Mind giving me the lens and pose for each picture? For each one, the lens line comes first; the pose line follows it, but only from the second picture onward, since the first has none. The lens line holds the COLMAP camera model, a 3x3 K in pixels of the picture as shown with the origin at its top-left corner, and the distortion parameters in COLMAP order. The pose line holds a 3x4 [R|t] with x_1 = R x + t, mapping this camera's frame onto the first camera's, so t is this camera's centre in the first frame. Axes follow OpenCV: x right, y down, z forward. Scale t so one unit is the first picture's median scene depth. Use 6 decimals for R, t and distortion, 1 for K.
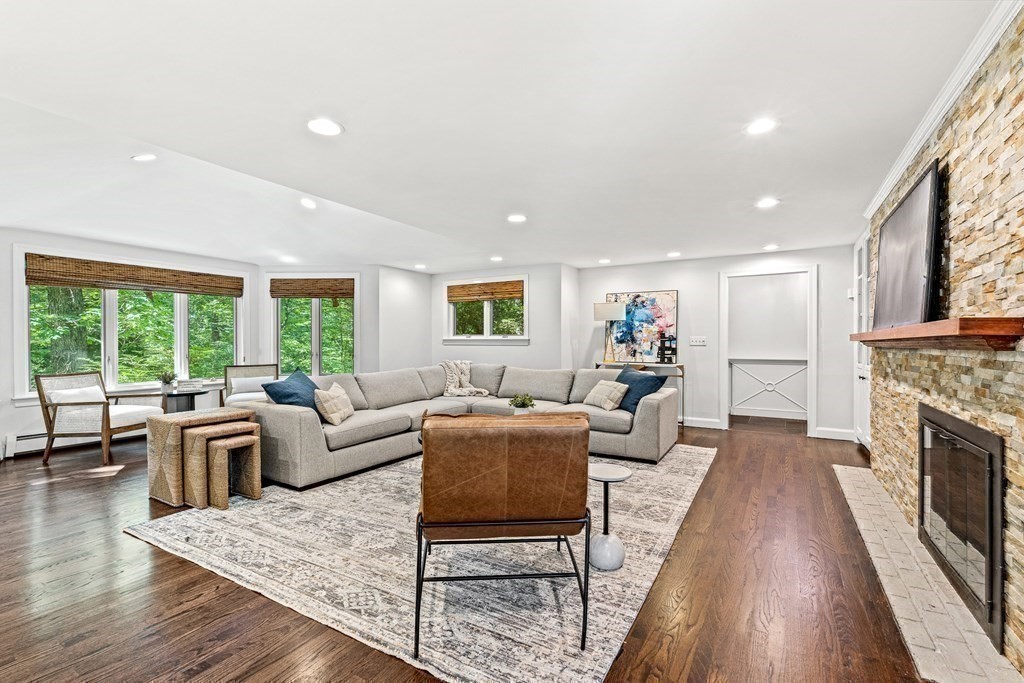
lens RADIAL K [[456.6, 0, 510.5], [0, 456.6, 344.1], [0, 0, 1]] dist [-0.002416, -0.000144]
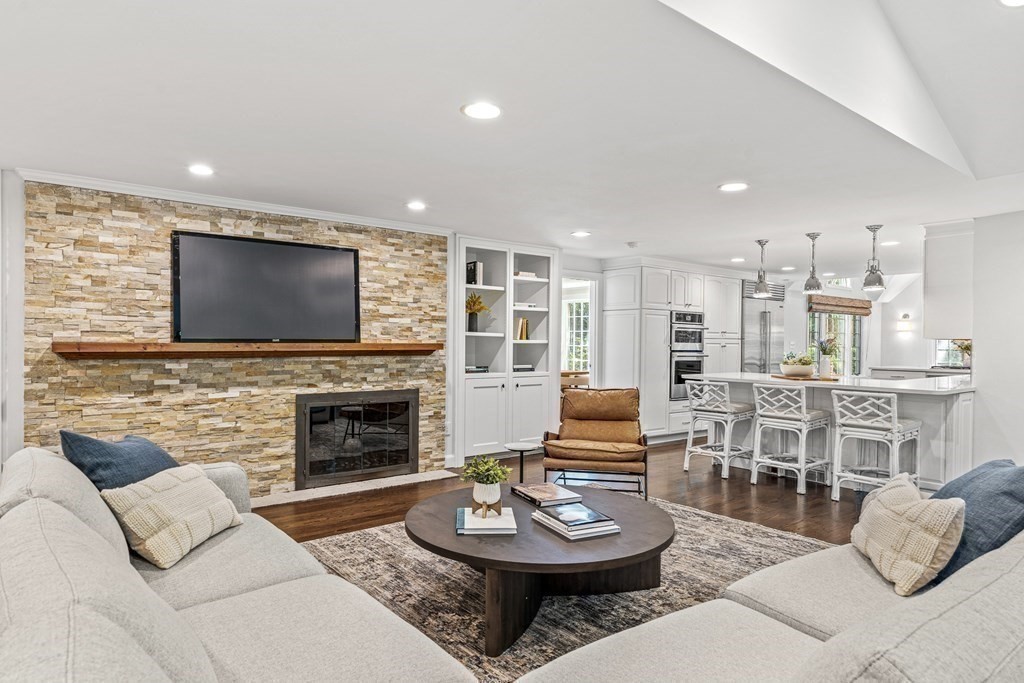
lens RADIAL K [[619.6, 0, 521.8], [0, 619.6, 340.3], [0, 0, 1]] dist [0.007321, 0.000791]
pose [[-0.943413, -0.007895, 0.331526, -0.191207], [-0.008380, 0.999965, -0.000034, -0.022799], [-0.331515, -0.002811, -0.943446, 1.238938]]
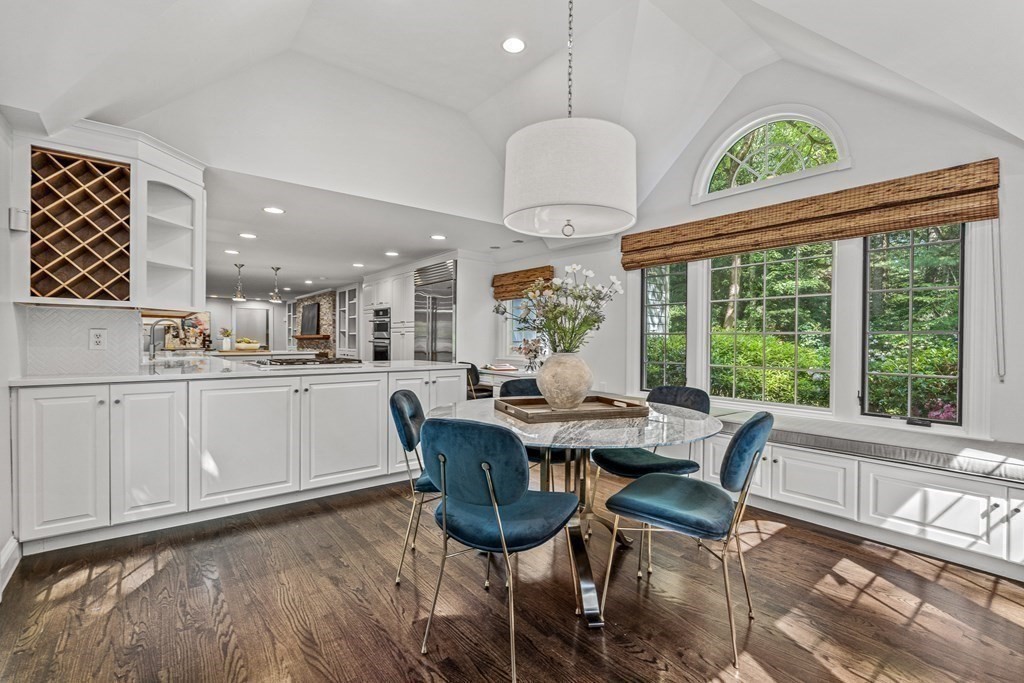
lens RADIAL K [[456.6, 0, 512.1], [0, 456.6, 341.4], [0, 0, 1]] dist [-0.002416, -0.000144]
pose [[0.351889, -0.004586, 0.936030, -1.253941], [-0.001538, 0.999984, 0.005477, -0.000049], [-0.936040, -0.003366, 0.351876, -1.153147]]
